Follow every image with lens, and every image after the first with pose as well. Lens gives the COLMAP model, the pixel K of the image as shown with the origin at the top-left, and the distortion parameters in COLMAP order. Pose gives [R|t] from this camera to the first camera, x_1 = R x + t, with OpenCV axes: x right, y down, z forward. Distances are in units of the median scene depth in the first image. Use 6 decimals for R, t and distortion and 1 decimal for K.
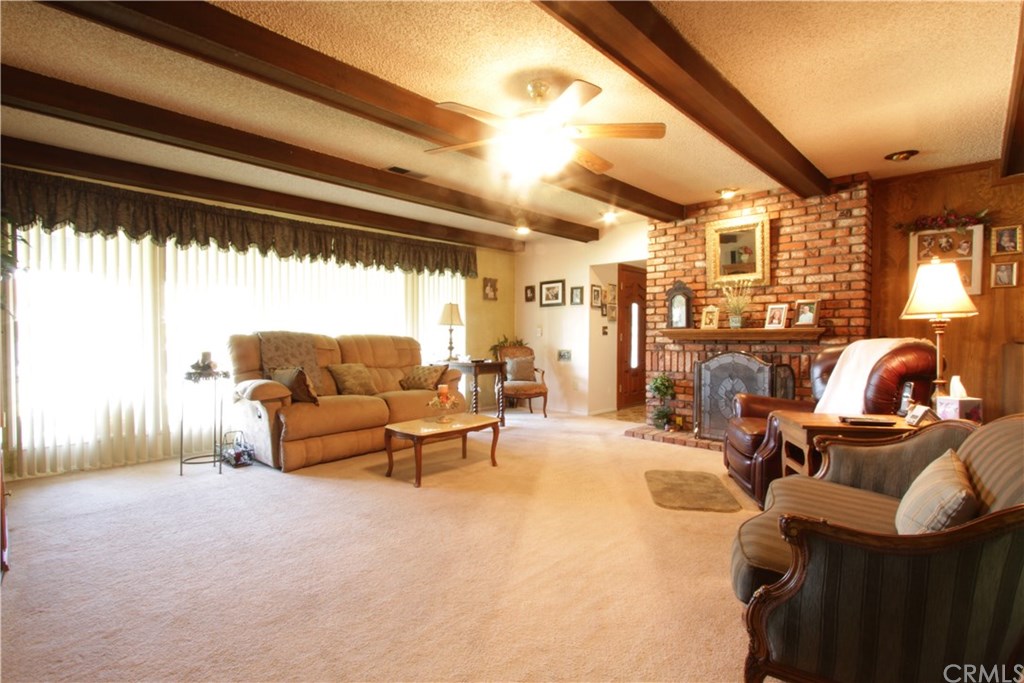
lens RADIAL K [[485.9, 0, 511.5], [0, 485.9, 343.8], [0, 0, 1]] dist [-0.002446, 0.000423]
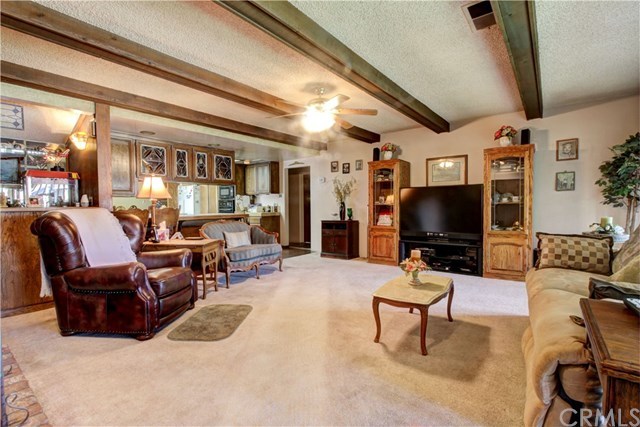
lens RADIAL K [[303.7, 0, 317.9], [0, 303.7, 214.9], [0, 0, 1]] dist [-0.002446, 0.000423]
pose [[-0.996233, 0.008766, -0.086268, 0.134389], [0.004312, 0.998654, 0.051679, -0.033567], [0.086605, 0.051113, -0.994931, 1.667895]]
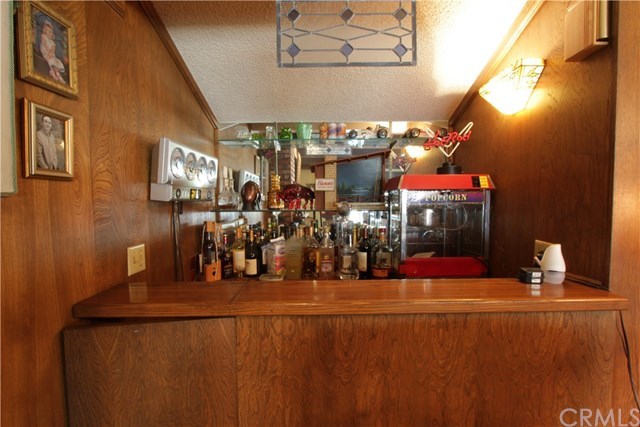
lens RADIAL K [[303.7, 0, 317.4], [0, 303.7, 212.1], [0, 0, 1]] dist [-0.002446, 0.000423]
pose [[-0.675873, -0.026182, 0.736553, 0.721195], [0.013546, 0.998759, 0.047933, -0.099848], [-0.736893, 0.042373, -0.674680, 1.019216]]
